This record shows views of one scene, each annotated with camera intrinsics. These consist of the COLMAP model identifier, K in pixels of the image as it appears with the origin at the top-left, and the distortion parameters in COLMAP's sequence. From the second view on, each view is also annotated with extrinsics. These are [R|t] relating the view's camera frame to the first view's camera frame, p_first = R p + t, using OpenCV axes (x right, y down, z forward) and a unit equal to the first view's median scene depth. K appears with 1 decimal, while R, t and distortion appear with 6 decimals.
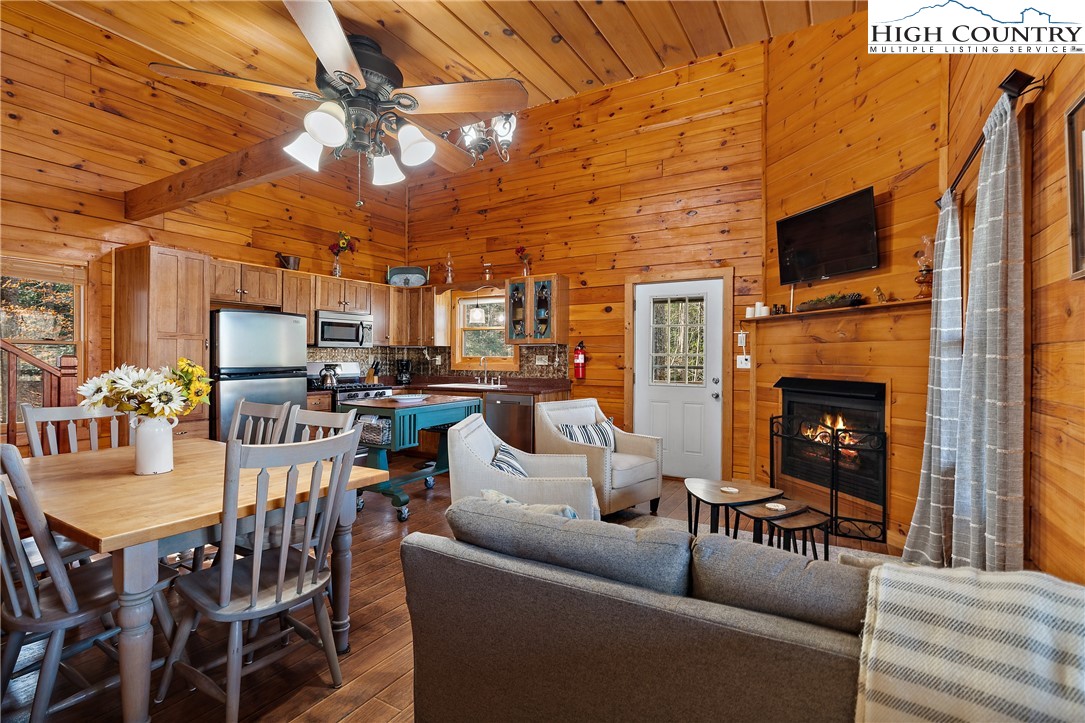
lens RADIAL K [[511.0, 0, 543.1], [0, 511.0, 359.0], [0, 0, 1]] dist [-0.006689, 0.002748]
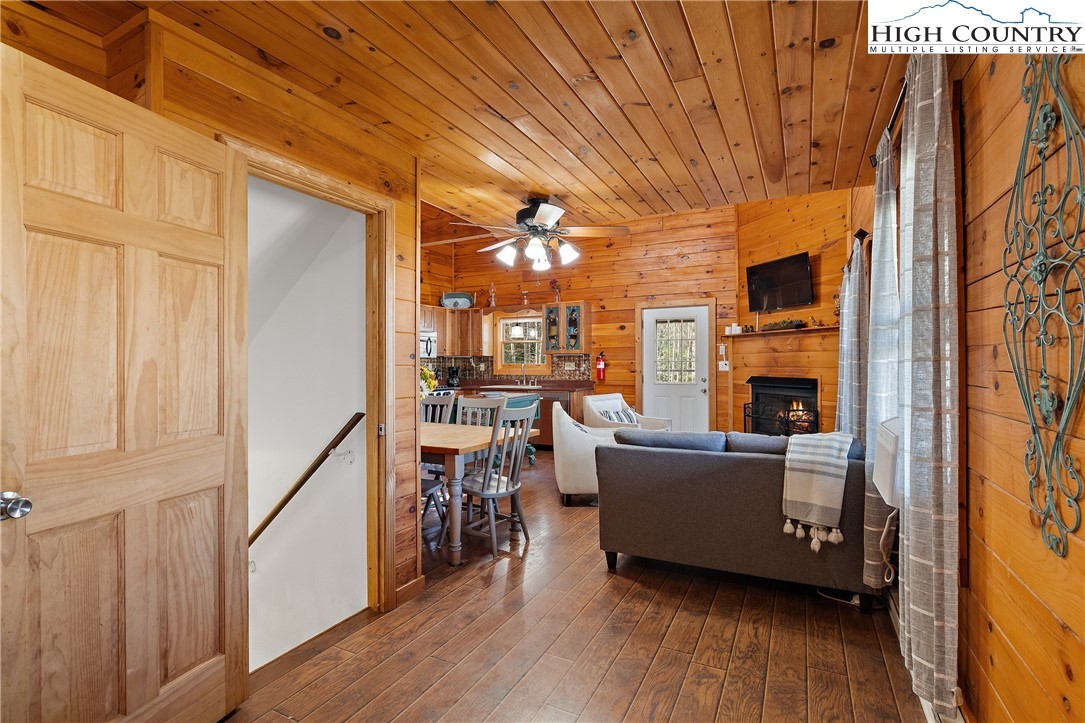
lens RADIAL K [[511.0, 0, 541.6], [0, 511.0, 361.5], [0, 0, 1]] dist [-0.006689, 0.002748]
pose [[0.998455, -0.009246, 0.054791, -0.163706], [0.009715, 0.999918, -0.008303, 0.000319], [-0.054710, 0.008822, 0.998463, -0.328934]]
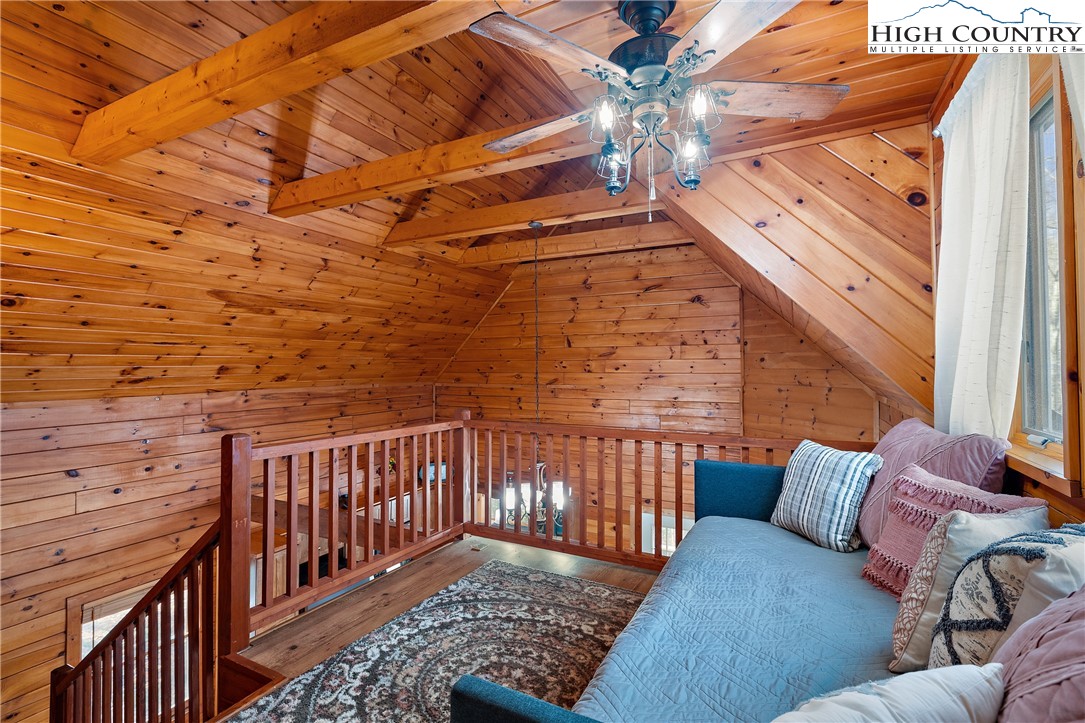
lens RADIAL K [[495.3, 0, 545.0], [0, 495.3, 354.2], [0, 0, 1]] dist [-0.006713, 0.003312]
pose [[0.998252, -0.007688, 0.058598, -0.109607], [0.009196, 0.999633, -0.025498, -0.502032], [-0.058380, 0.025992, 0.997956, -0.175104]]
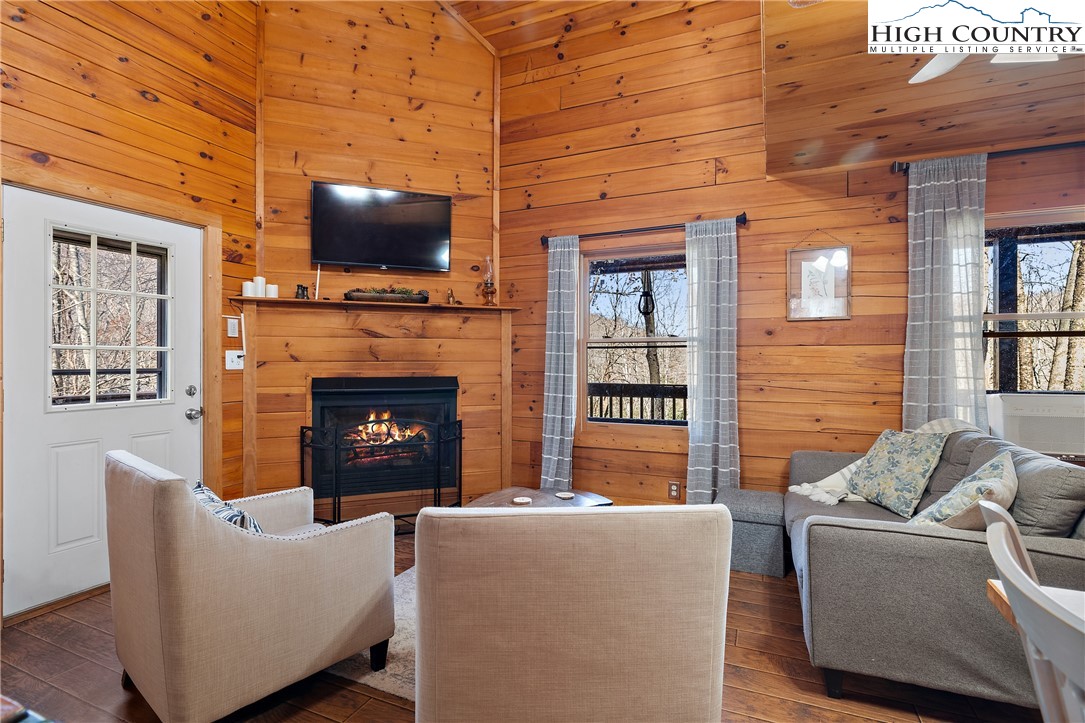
lens RADIAL K [[513.9, 0, 542.3], [0, 513.9, 358.3], [0, 0, 1]] dist [-0.009517, 0.002814]
pose [[-0.118926, -0.002702, 0.992899, -0.305580], [0.007006, 0.999969, 0.003560, 0.003506], [-0.992878, 0.007380, -0.118903, 0.613623]]
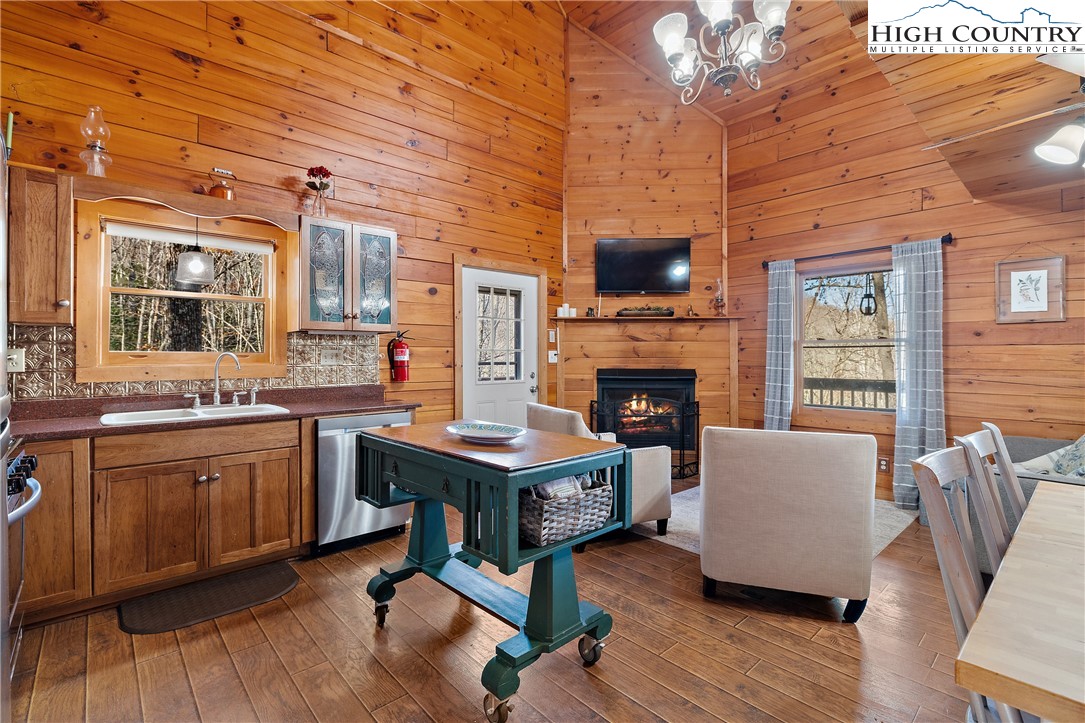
lens RADIAL K [[495.3, 0, 540.4], [0, 495.3, 349.9], [0, 0, 1]] dist [-0.006713, 0.003312]
pose [[0.297371, 0.006936, 0.954737, -0.567663], [0.008089, 0.999919, -0.009783, 0.000923], [-0.954728, 0.010632, 0.297291, 0.648090]]
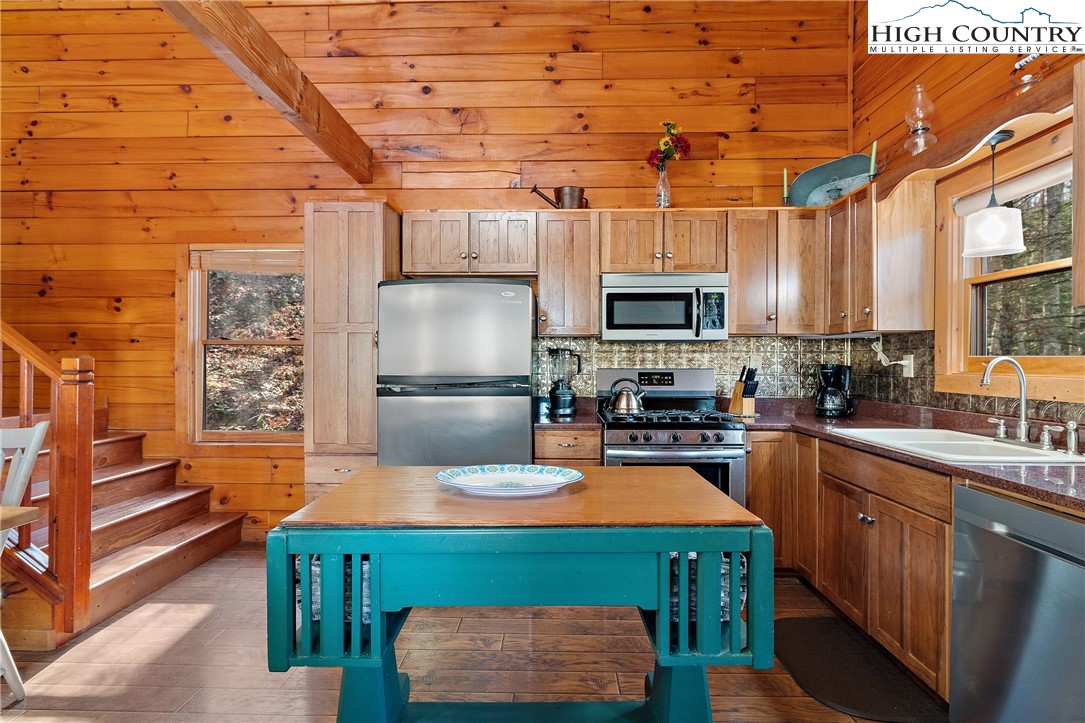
lens RADIAL K [[546.4, 0, 542.5], [0, 546.4, 360.9], [0, 0, 1]] dist [-0.003396, 0.002017]
pose [[0.482912, -0.002586, -0.875665, 0.044704], [-0.004704, 0.999974, -0.005547, 0.001905], [0.875656, 0.006798, 0.482887, 0.683725]]
